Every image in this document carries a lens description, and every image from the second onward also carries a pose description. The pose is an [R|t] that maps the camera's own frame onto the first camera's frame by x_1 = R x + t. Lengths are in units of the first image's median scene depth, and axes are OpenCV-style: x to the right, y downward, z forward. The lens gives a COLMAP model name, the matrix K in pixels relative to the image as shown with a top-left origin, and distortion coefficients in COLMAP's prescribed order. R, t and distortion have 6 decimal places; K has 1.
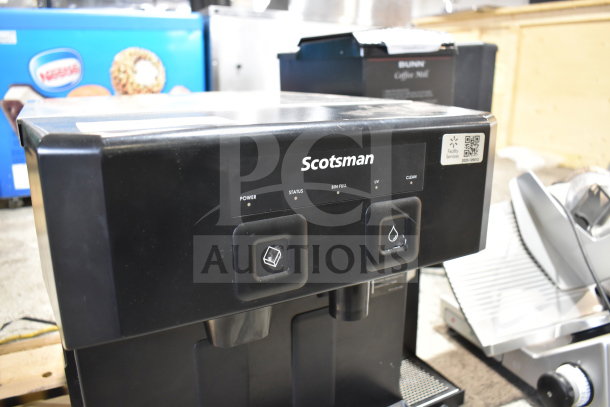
lens RADIAL K [[491.2, 0, 305.0], [0, 491.2, 203.5], [0, 0, 1]] dist [-0.105596, 0.001014]
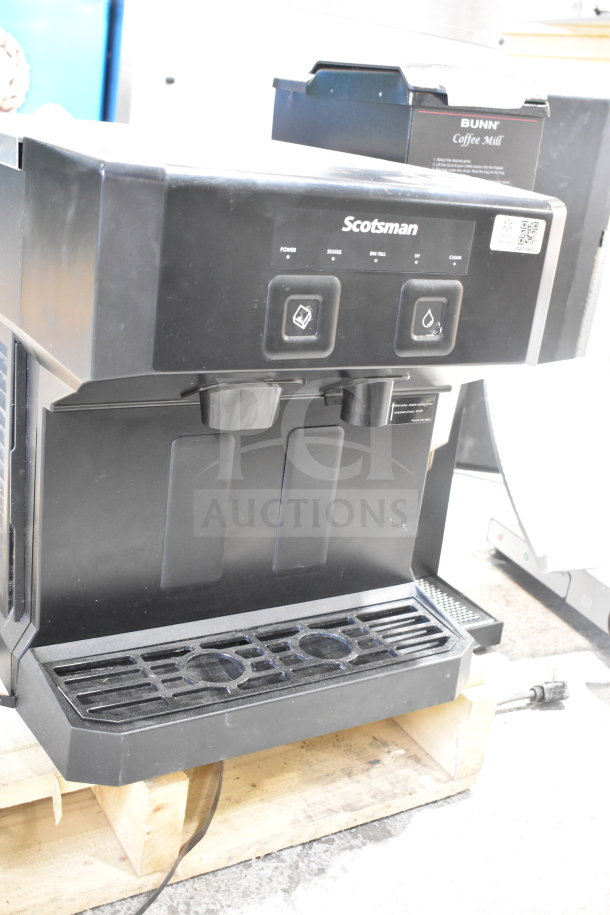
lens RADIAL K [[993.2, 0, 305.0], [0, 993.2, 457.5], [0, 0, 1]] dist [-0.083200, 0.006083]
pose [[0.992454, 0.102565, 0.067195, -0.140669], [-0.107770, 0.991028, 0.079056, 0.195333], [-0.058484, -0.085701, 0.994603, -0.819456]]
